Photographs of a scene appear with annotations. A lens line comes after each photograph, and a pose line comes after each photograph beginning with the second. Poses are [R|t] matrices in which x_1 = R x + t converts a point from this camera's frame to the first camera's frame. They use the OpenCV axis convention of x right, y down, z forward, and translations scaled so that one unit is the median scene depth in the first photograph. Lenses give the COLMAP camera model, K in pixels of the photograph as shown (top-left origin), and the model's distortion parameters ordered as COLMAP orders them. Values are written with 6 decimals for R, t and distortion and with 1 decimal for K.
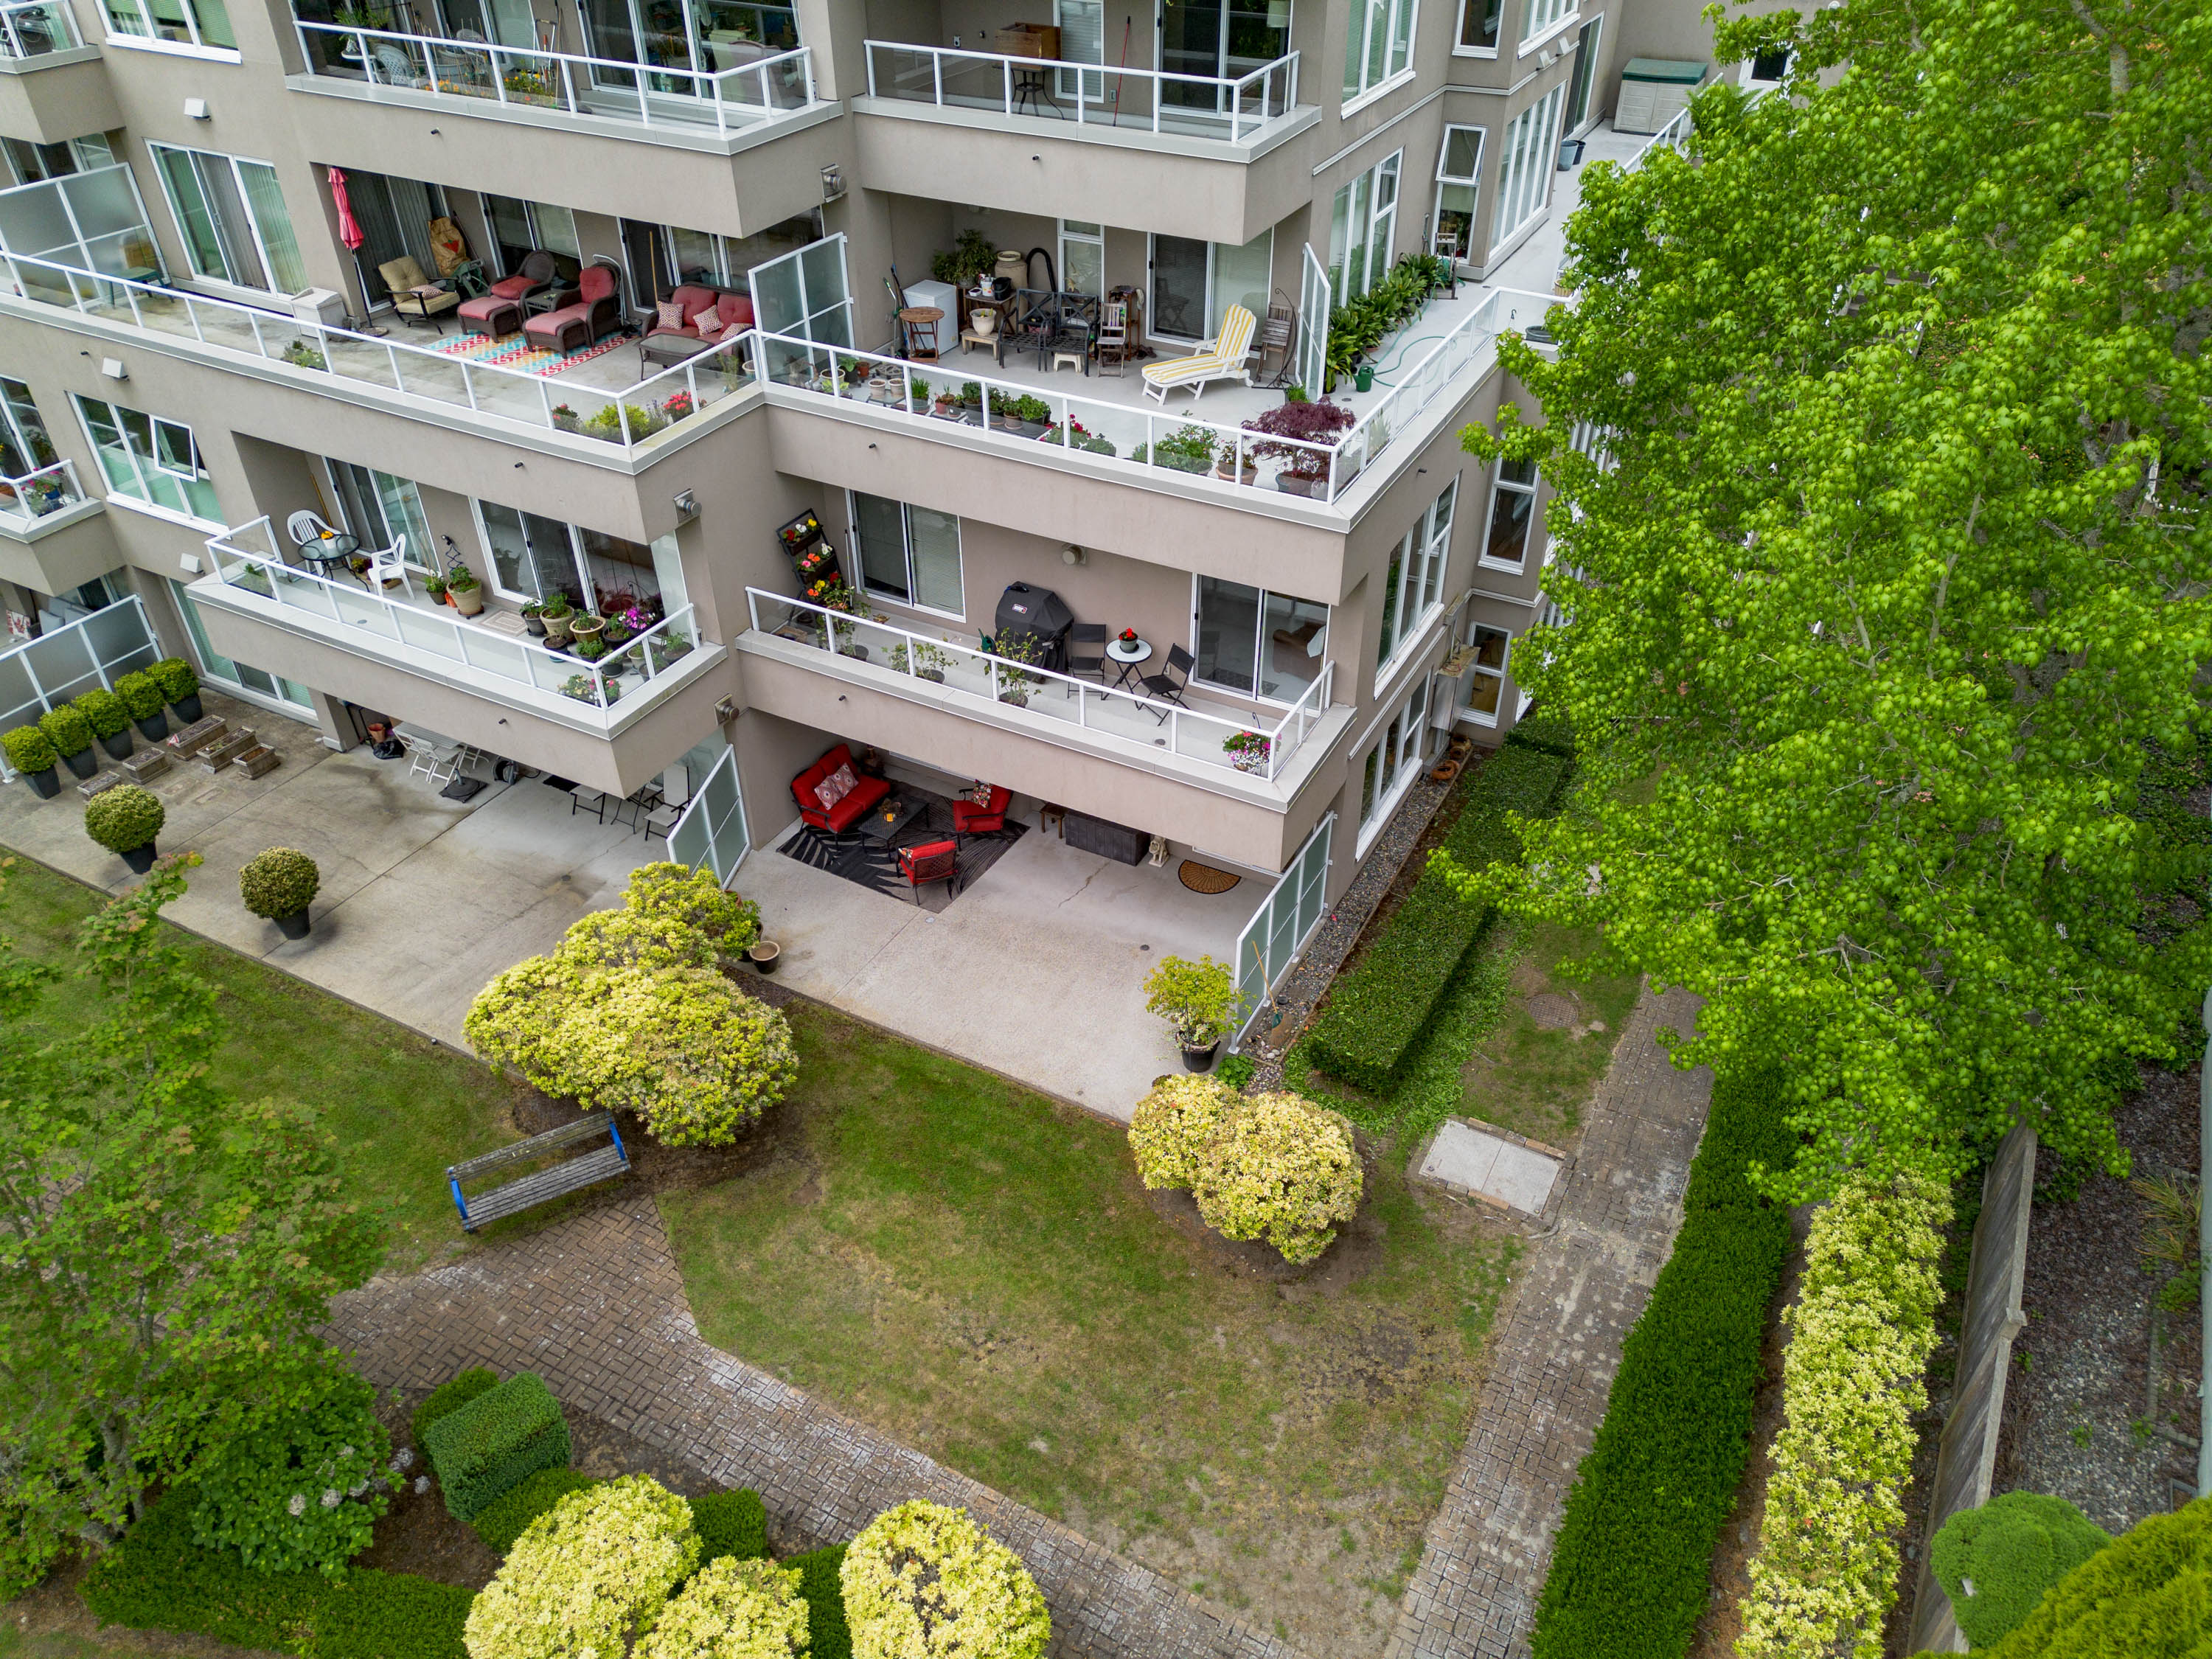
lens RADIAL K [[1571.0, 0, 1100.7], [0, 1571.0, 822.3], [0, 0, 1]] dist [0.034679, -0.028198]
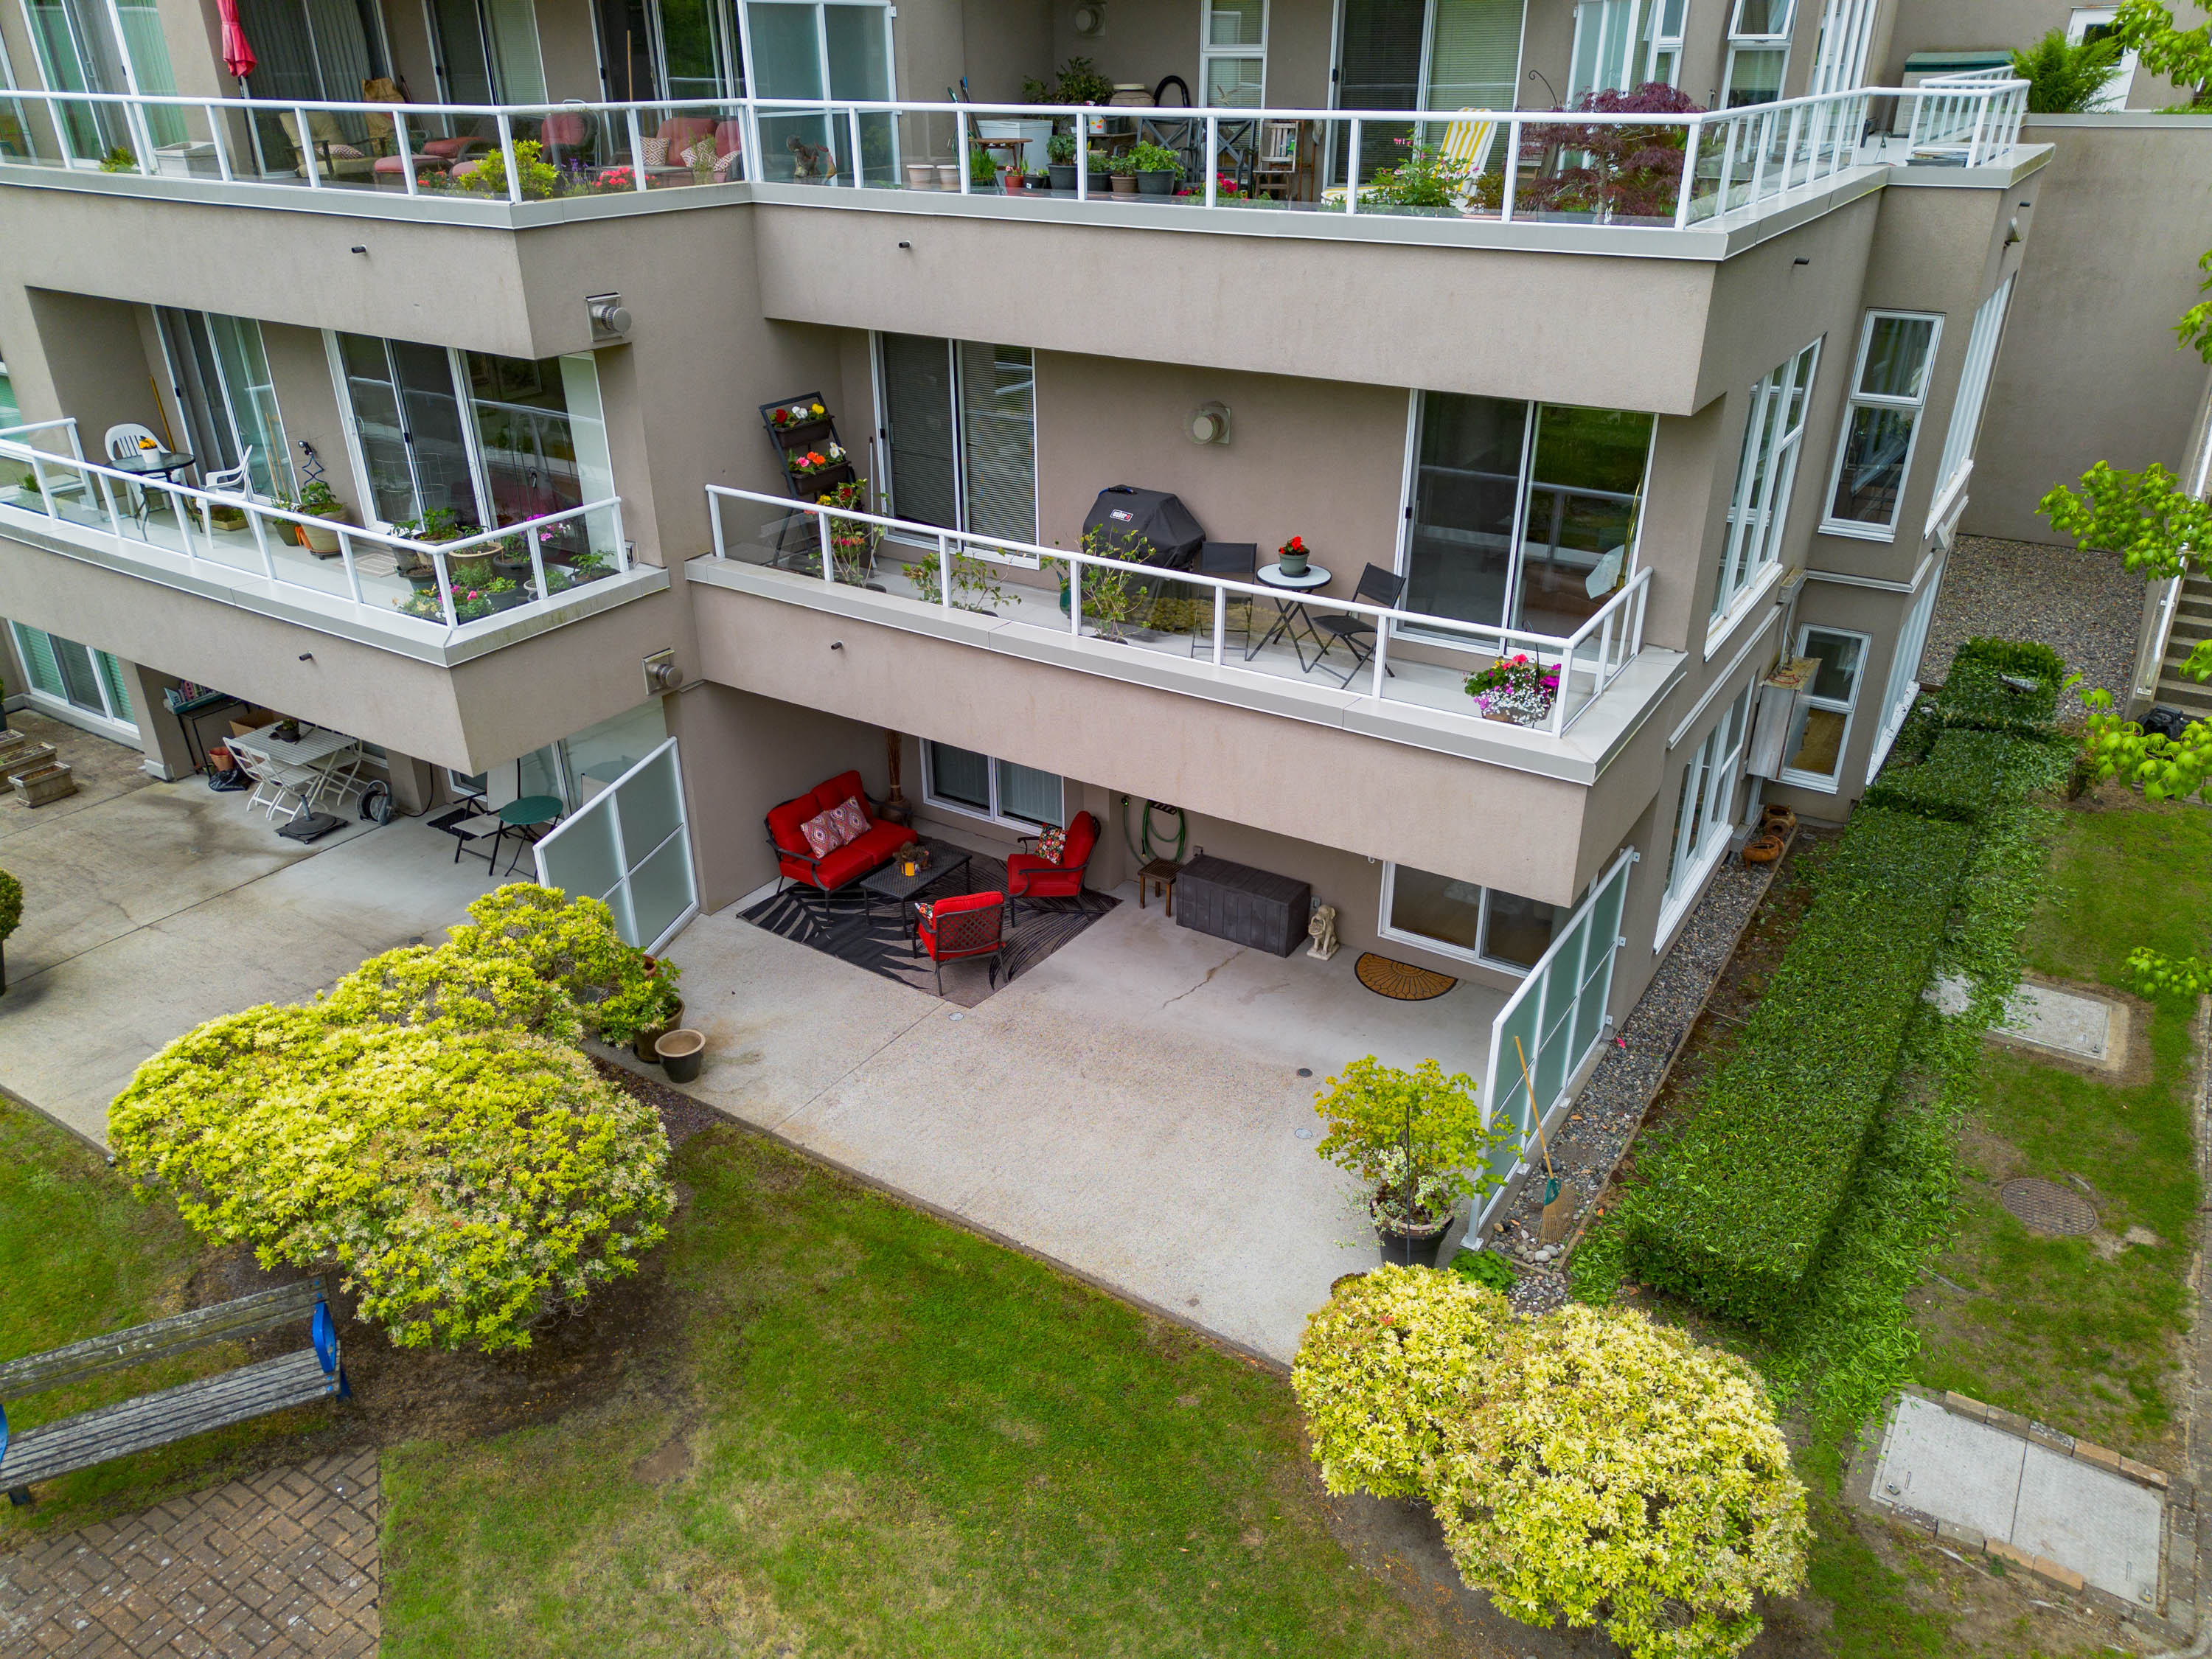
lens RADIAL K [[1571.0, 0, 1096.5], [0, 1571.0, 822.2], [0, 0, 1]] dist [0.034679, -0.028198]
pose [[0.996986, 0.034058, -0.069700, -0.013564], [-0.045890, 0.983334, -0.175923, 0.100785], [0.062547, 0.178591, 0.981933, 0.408740]]
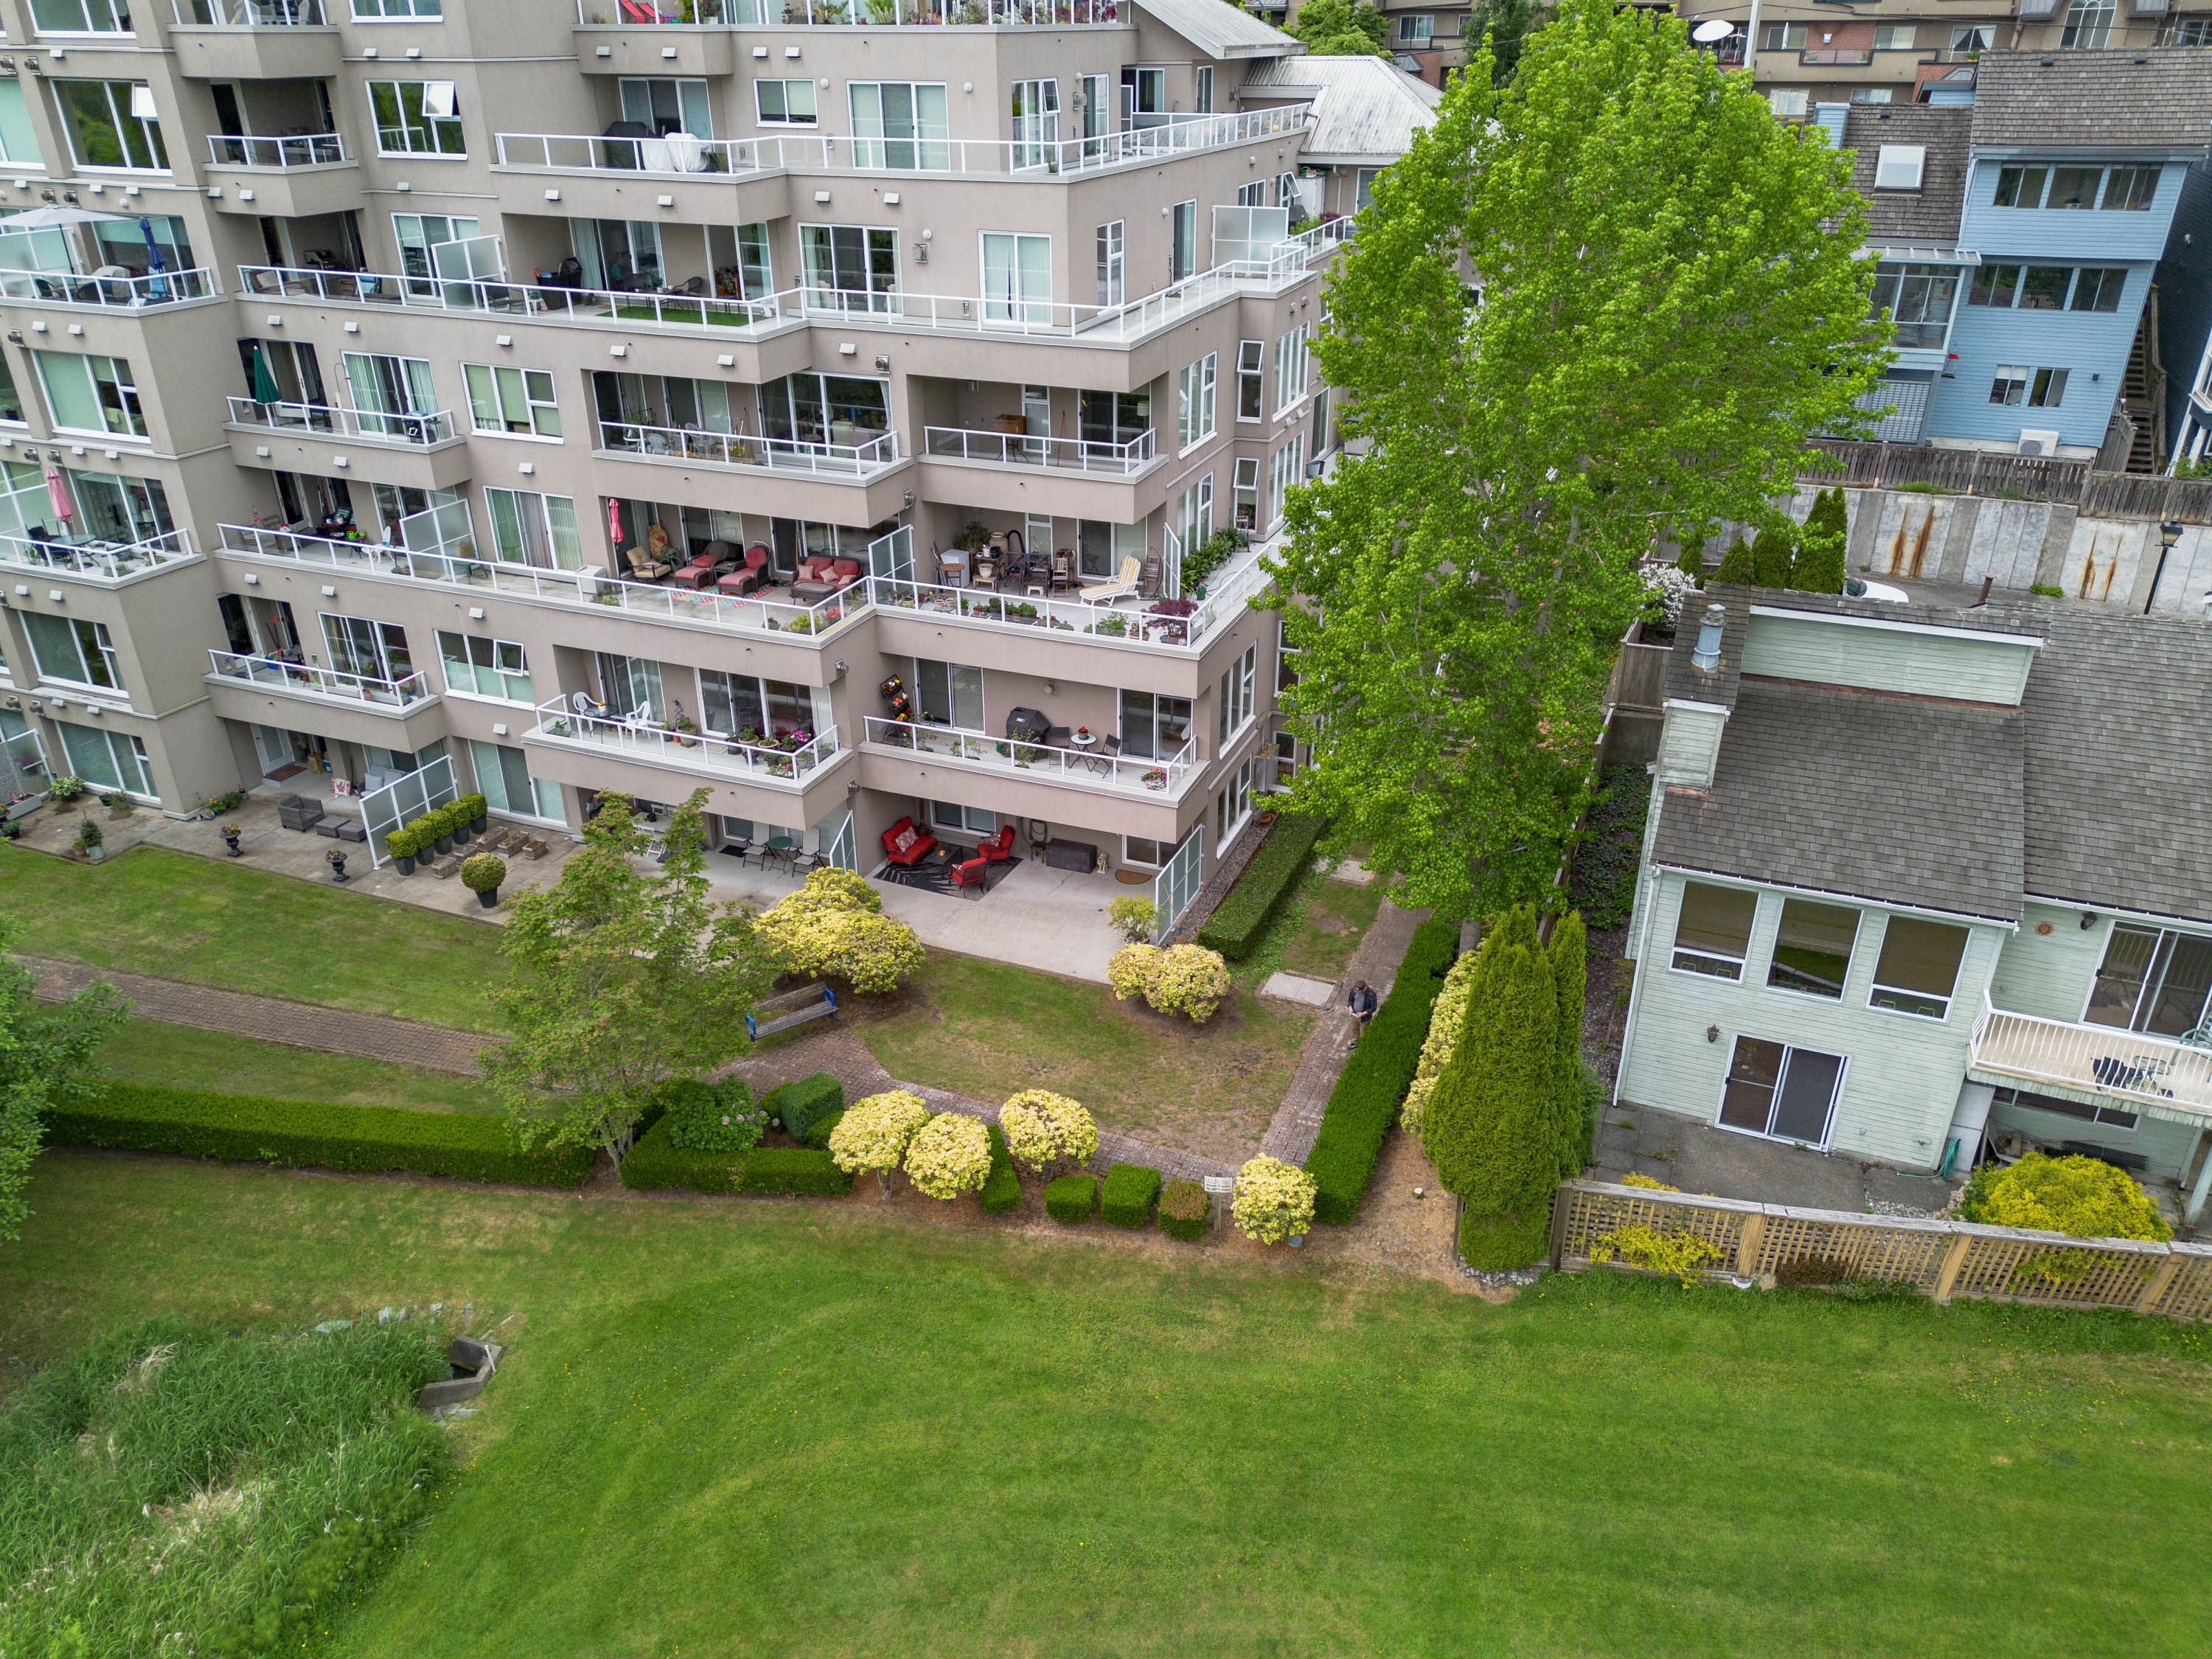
lens RADIAL K [[1571.0, 0, 1103.8], [0, 1571.0, 821.3], [0, 0, 1]] dist [0.034679, -0.028198]
pose [[0.994603, -0.045714, 0.093141, -0.132977], [0.061071, 0.983660, -0.169359, 0.294217], [-0.083877, 0.174133, 0.981143, -0.765417]]
